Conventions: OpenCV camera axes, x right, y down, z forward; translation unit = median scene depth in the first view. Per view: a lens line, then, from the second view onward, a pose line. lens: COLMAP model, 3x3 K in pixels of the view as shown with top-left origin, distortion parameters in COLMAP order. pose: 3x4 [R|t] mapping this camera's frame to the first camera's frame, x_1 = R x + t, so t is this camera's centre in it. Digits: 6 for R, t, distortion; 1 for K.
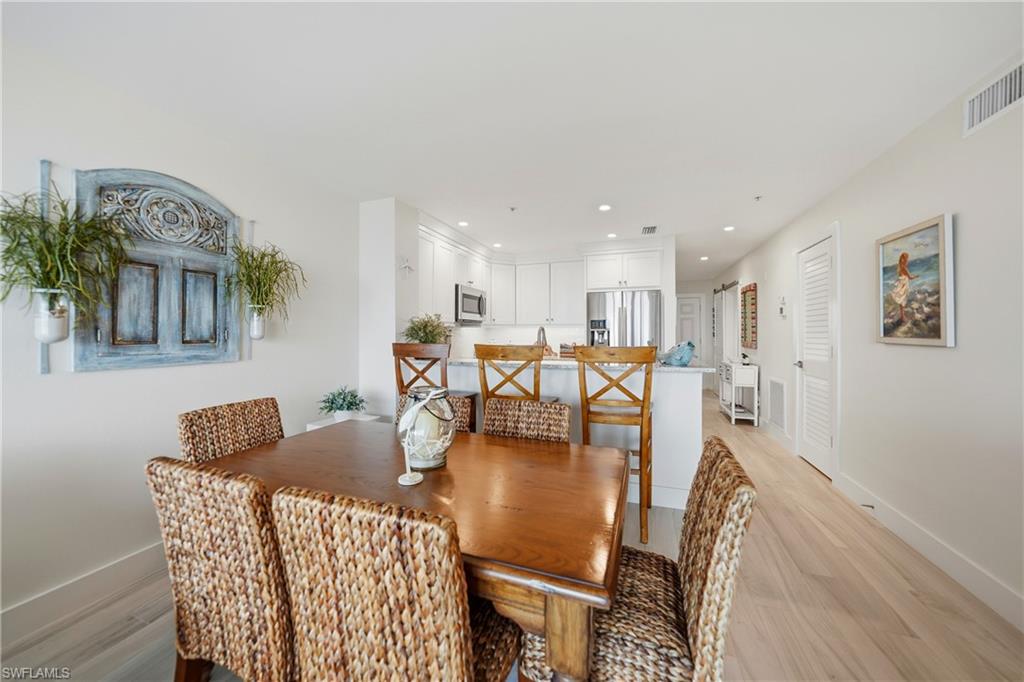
lens RADIAL K [[360.0, 0, 511.9], [0, 360.0, 334.0], [0, 0, 1]] dist [-0.006111, 0.000403]
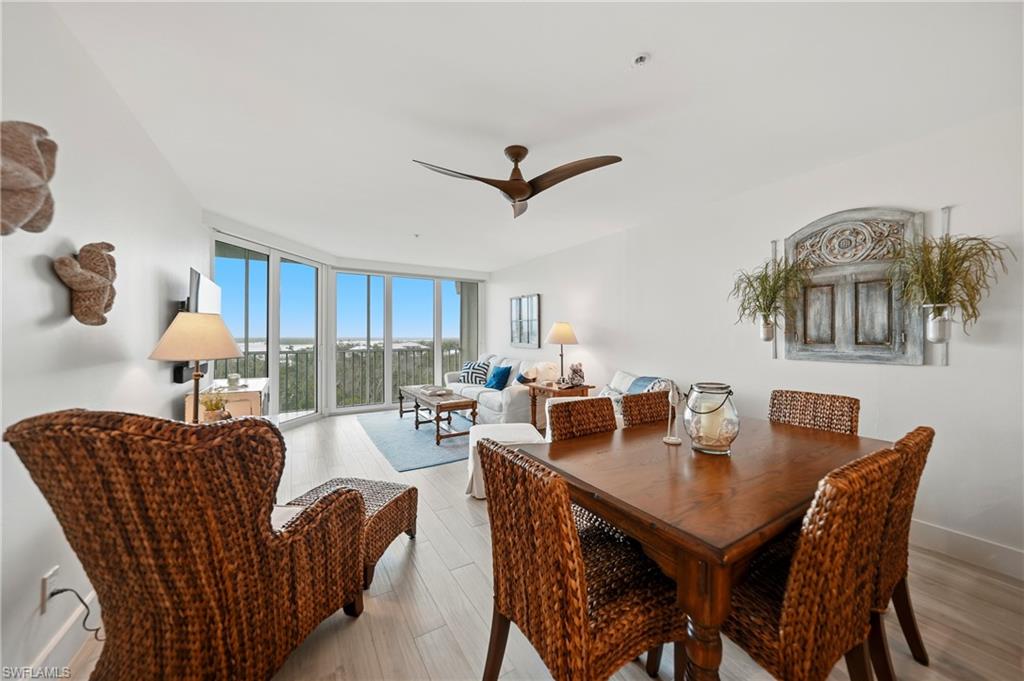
lens RADIAL K [[360.0, 0, 510.5], [0, 360.0, 336.7], [0, 0, 1]] dist [-0.006111, 0.000403]
pose [[-0.618332, -0.002036, -0.785915, 0.739842], [-0.004190, 0.999991, 0.000706, 0.004351], [0.785906, 0.003730, -0.618335, 0.837054]]
